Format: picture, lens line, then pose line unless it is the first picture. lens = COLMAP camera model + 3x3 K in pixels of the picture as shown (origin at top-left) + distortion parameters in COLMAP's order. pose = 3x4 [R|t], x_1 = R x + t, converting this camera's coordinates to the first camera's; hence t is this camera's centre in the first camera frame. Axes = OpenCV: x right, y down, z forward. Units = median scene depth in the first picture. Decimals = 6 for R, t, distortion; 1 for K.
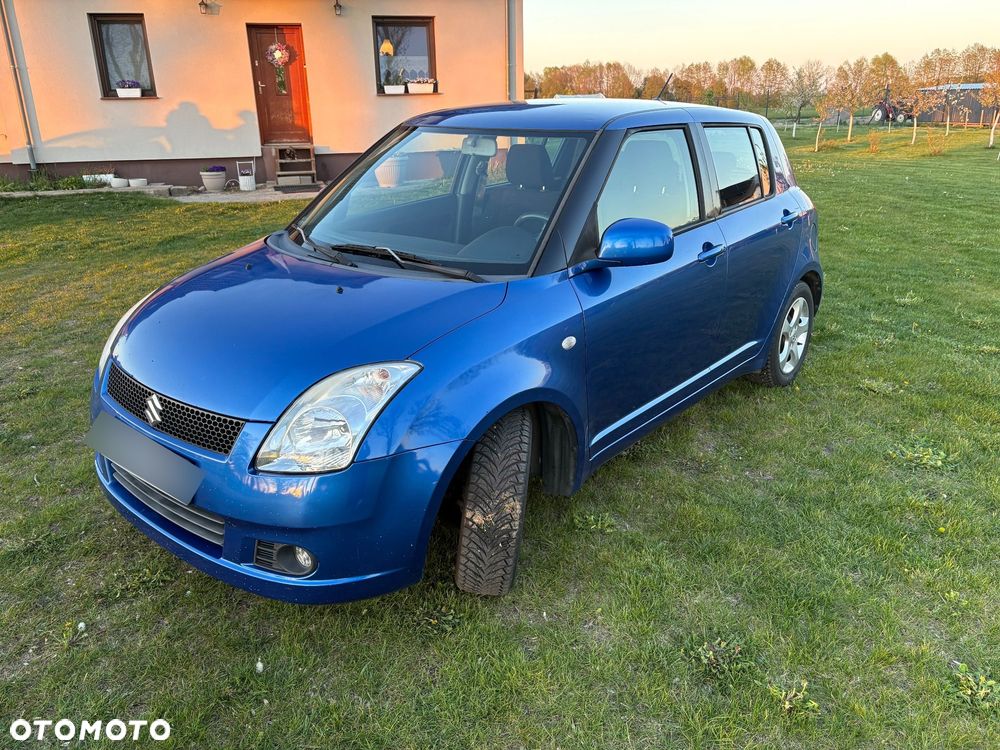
lens RADIAL K [[758.4, 0, 495.3], [0, 758.4, 360.0], [0, 0, 1]] dist [0.043332, -0.042126]
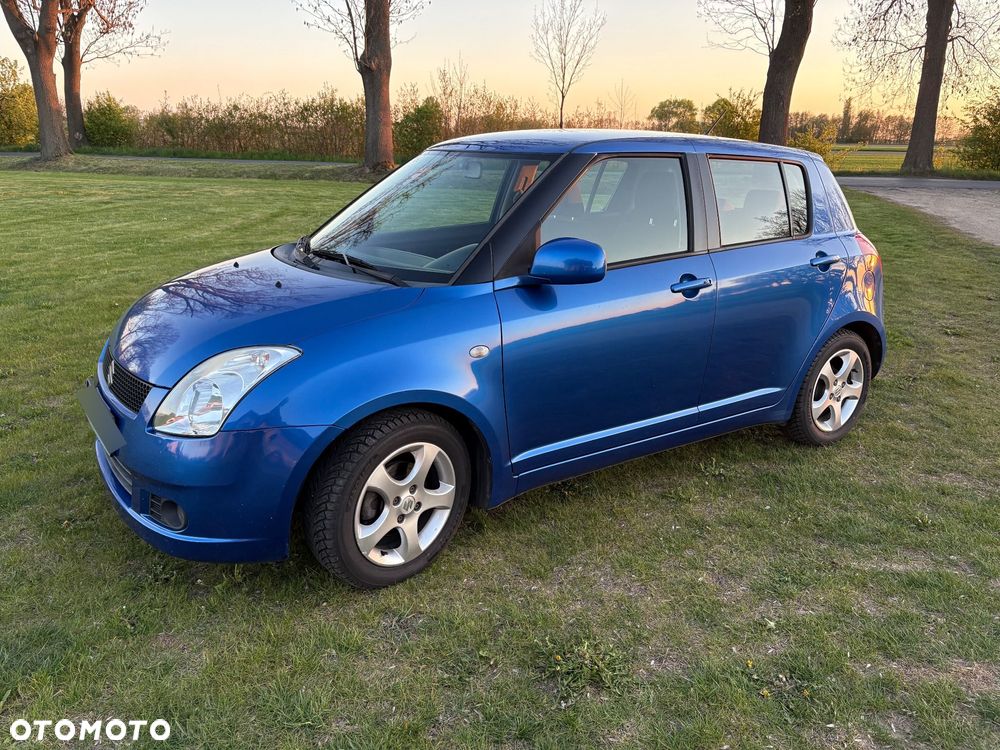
lens RADIAL K [[758.4, 0, 492.7], [0, 758.4, 363.6], [0, 0, 1]] dist [0.043332, -0.042126]
pose [[0.962734, 0.093188, -0.253886, 0.402771], [-0.109004, 0.992836, -0.048927, 0.043662], [0.247508, 0.074778, 0.965996, 0.026260]]
